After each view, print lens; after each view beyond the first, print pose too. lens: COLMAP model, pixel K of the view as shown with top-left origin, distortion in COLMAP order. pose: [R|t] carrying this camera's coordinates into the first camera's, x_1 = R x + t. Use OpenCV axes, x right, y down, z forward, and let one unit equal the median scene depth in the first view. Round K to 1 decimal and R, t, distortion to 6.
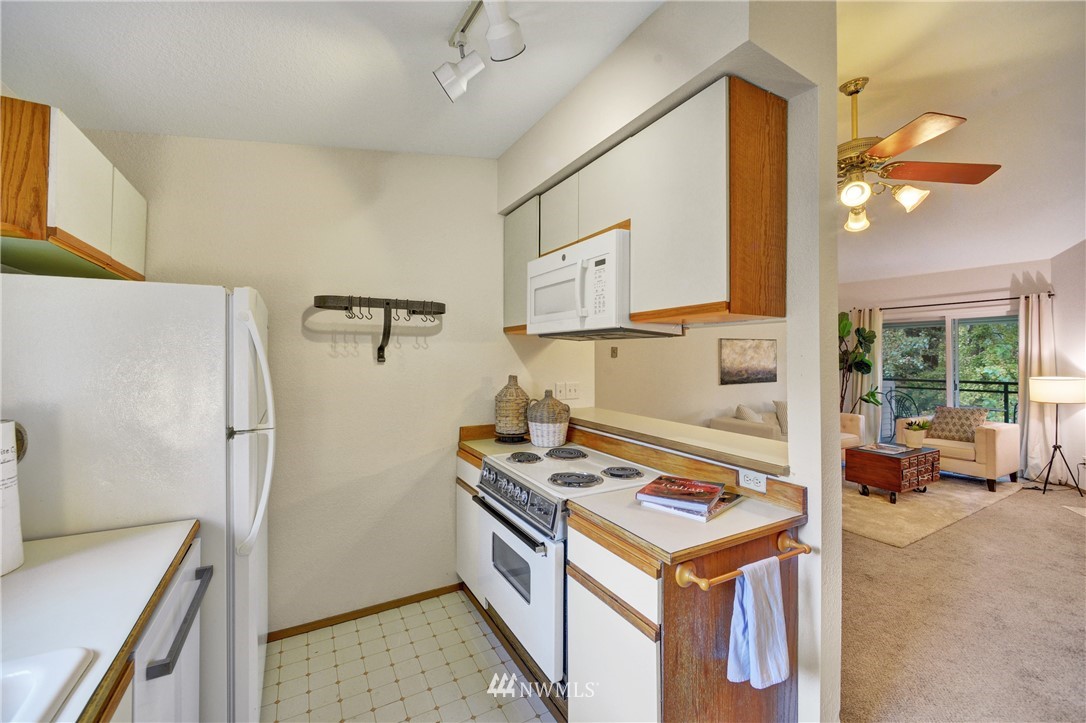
lens RADIAL K [[433.2, 0, 545.9], [0, 433.2, 360.9], [0, 0, 1]] dist [-0.008191, 0.000828]
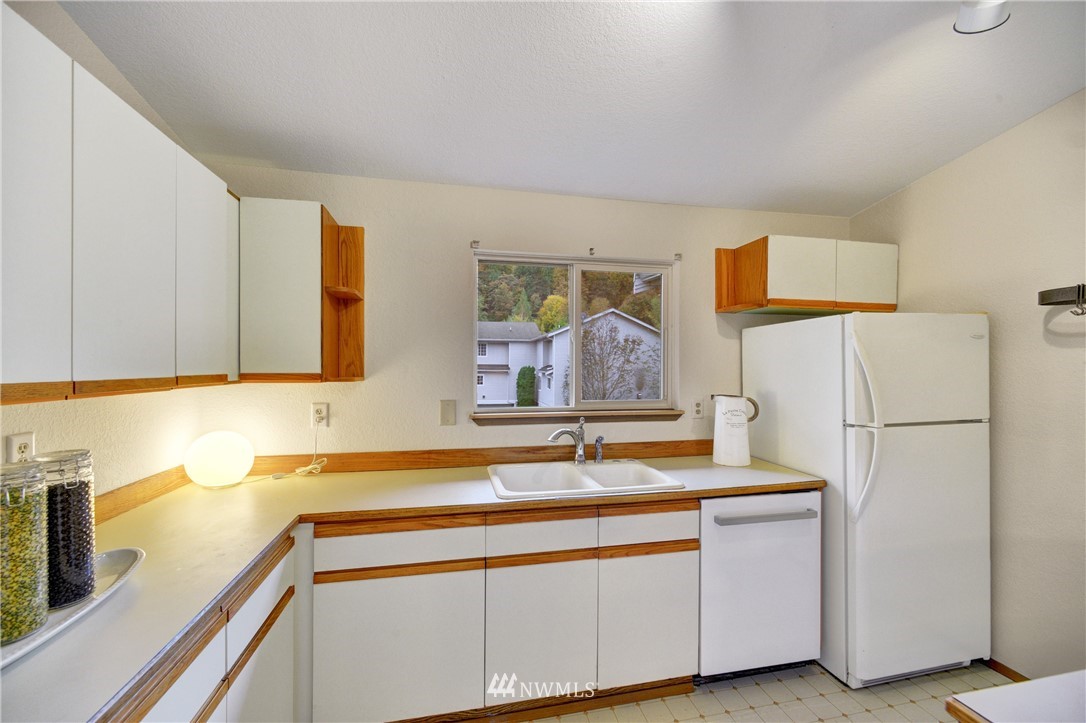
lens RADIAL K [[433.2, 0, 544.0], [0, 433.2, 363.9], [0, 0, 1]] dist [-0.008191, 0.000828]
pose [[-0.310271, -0.011362, -0.950580, 0.755748], [-0.011277, 0.999902, -0.008271, 0.003012], [0.950581, 0.008153, -0.310368, 0.498990]]
